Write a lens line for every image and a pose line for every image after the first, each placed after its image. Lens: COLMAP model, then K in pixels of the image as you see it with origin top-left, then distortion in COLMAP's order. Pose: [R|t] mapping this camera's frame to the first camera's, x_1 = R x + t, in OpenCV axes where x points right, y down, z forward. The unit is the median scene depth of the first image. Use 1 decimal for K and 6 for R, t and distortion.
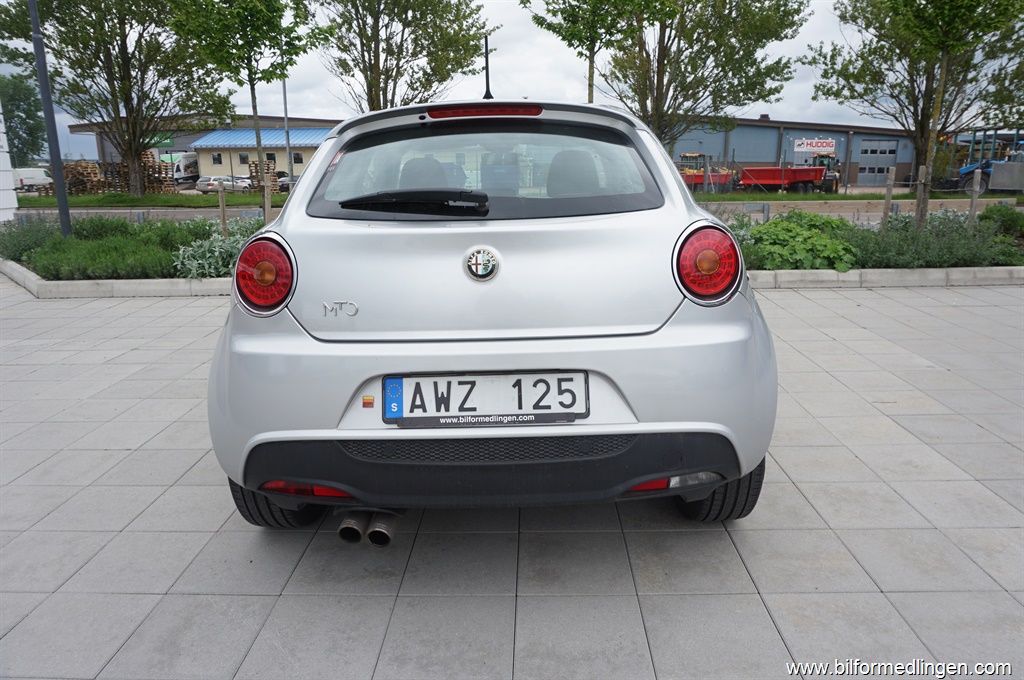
lens RADIAL K [[686.4, 0, 512.4], [0, 686.4, 330.6], [0, 0, 1]] dist [-0.048980, 0.038596]
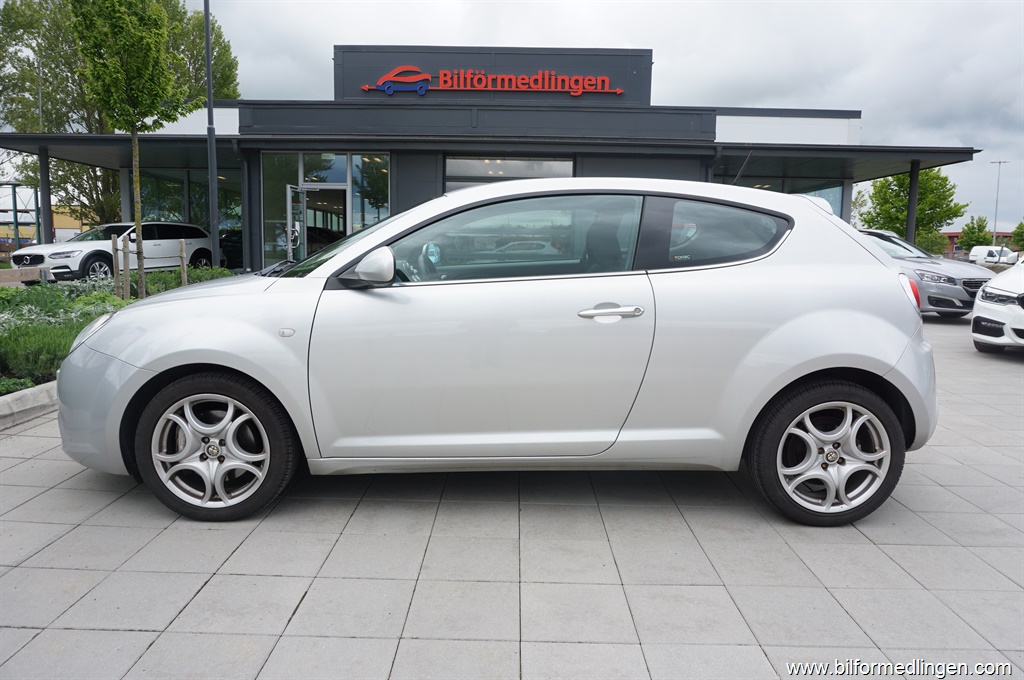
lens RADIAL K [[686.4, 0, 512.4], [0, 686.4, 330.6], [0, 0, 1]] dist [-0.048980, 0.038596]
pose [[-0.023009, -0.115569, 0.993033, -0.138093], [0.218186, 0.968771, 0.117801, -0.029000], [-0.975636, 0.219376, 0.002925, 0.138476]]
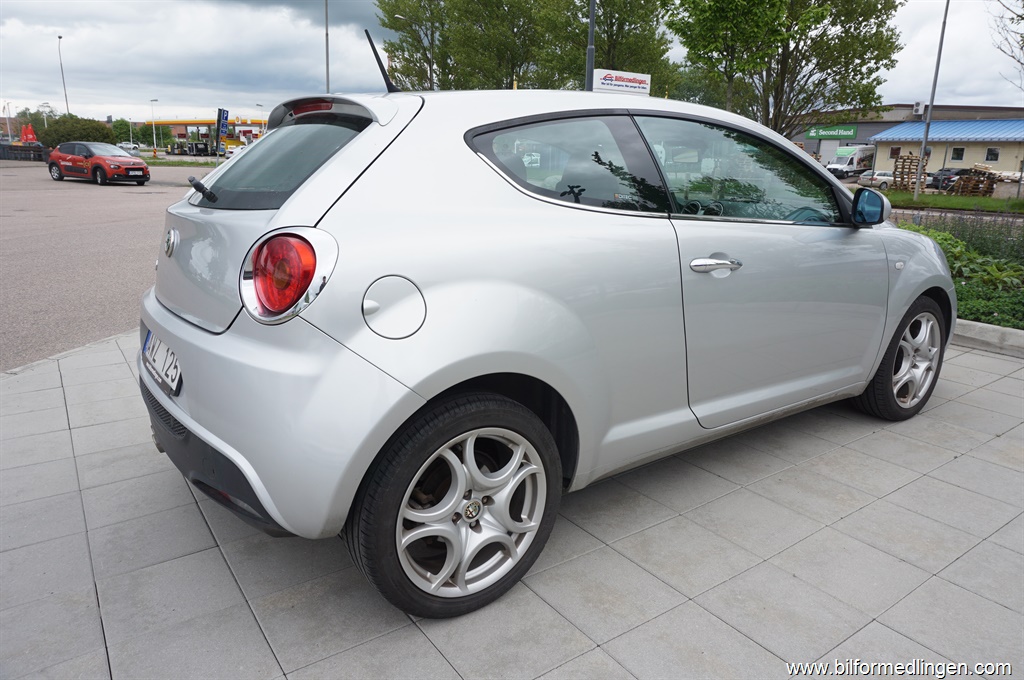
lens RADIAL K [[686.4, 0, 512.4], [0, 686.4, 330.6], [0, 0, 1]] dist [-0.048980, 0.038596]
pose [[0.598702, 0.220496, -0.770024, 0.082327], [-0.212417, 0.970648, 0.112788, -0.013779], [0.772292, 0.096040, 0.627966, 0.049289]]
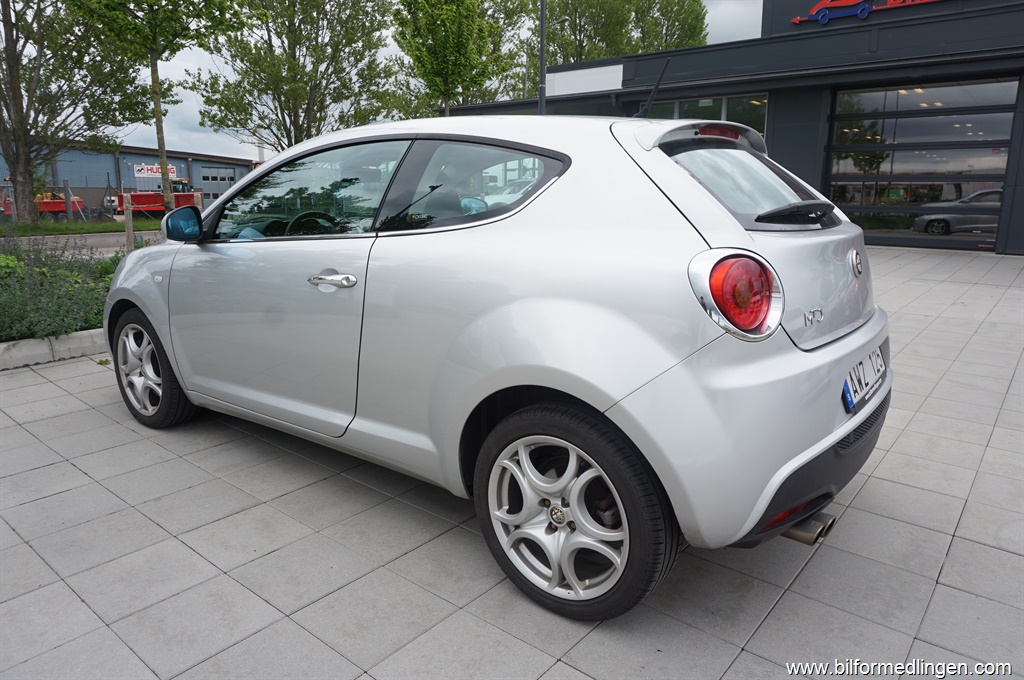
lens RADIAL K [[686.4, 0, 512.4], [0, 686.4, 330.6], [0, 0, 1]] dist [-0.048980, 0.038596]
pose [[0.616440, -0.147348, 0.773492, -0.090875], [0.175849, 0.983286, 0.047169, -0.009586], [-0.767514, 0.106941, 0.632048, 0.048280]]
